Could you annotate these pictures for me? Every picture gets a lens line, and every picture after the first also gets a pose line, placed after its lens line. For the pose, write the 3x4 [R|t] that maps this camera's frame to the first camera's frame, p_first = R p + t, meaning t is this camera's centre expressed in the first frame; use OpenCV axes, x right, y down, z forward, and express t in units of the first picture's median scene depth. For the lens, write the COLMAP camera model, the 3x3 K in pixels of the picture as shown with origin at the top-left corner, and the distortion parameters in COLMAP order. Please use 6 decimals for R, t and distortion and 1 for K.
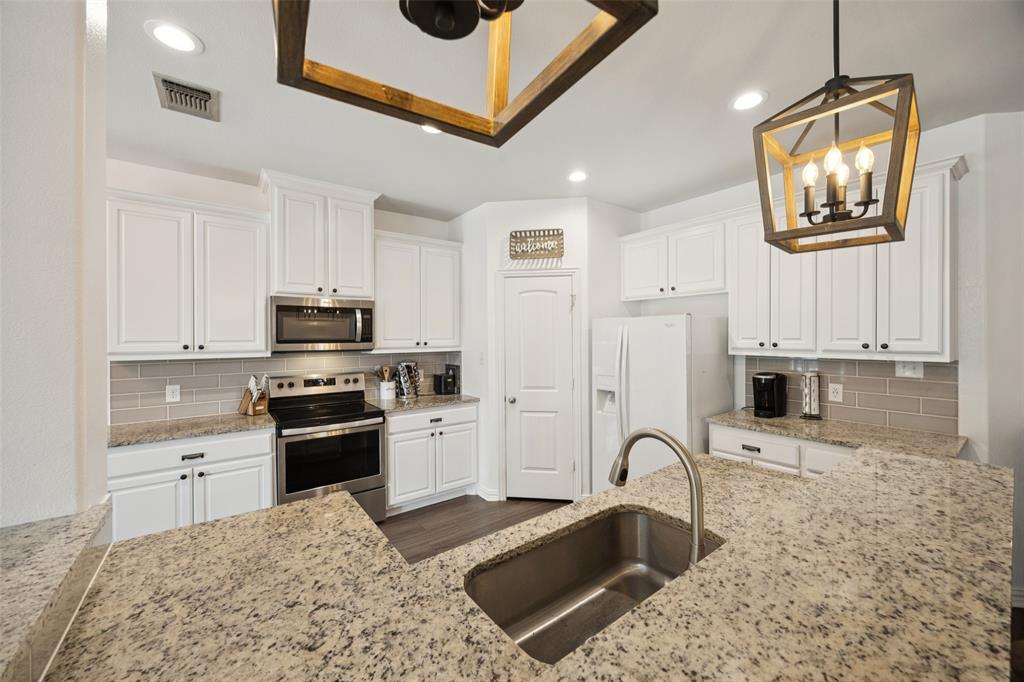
lens RADIAL K [[392.8, 0, 511.3], [0, 392.8, 334.7], [0, 0, 1]] dist [-0.000935, 0.000032]
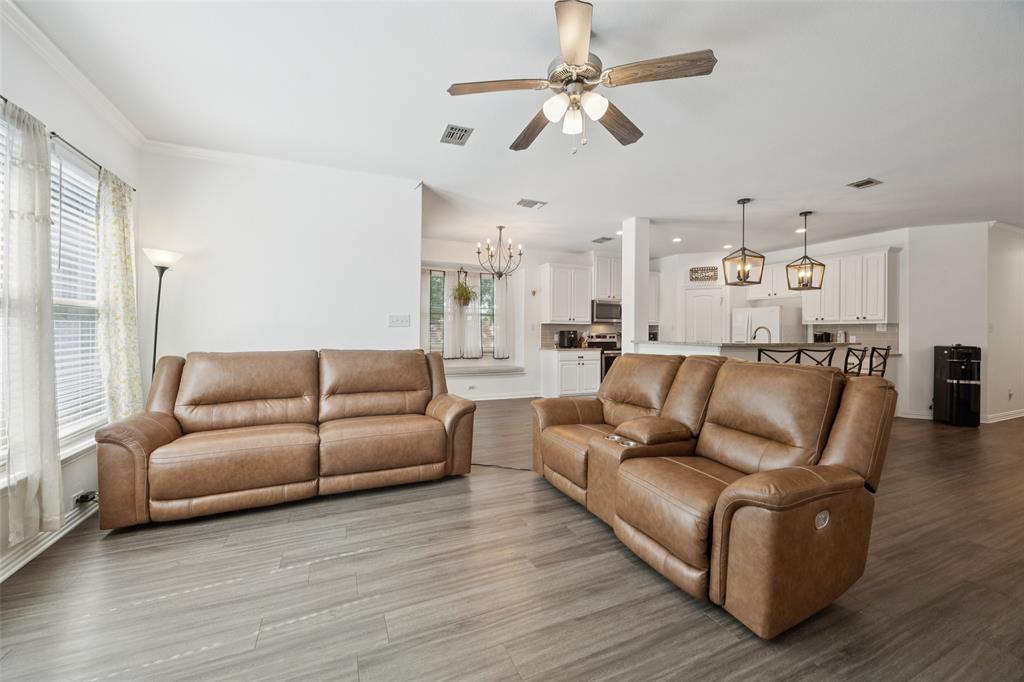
lens RADIAL K [[392.8, 0, 511.3], [0, 392.8, 334.7], [0, 0, 1]] dist [-0.000935, 0.000032]
pose [[0.972708, 0.009316, -0.231845, -0.517125], [-0.007357, 0.999930, 0.009310, 0.100514], [0.231915, -0.007350, 0.972708, -1.508523]]
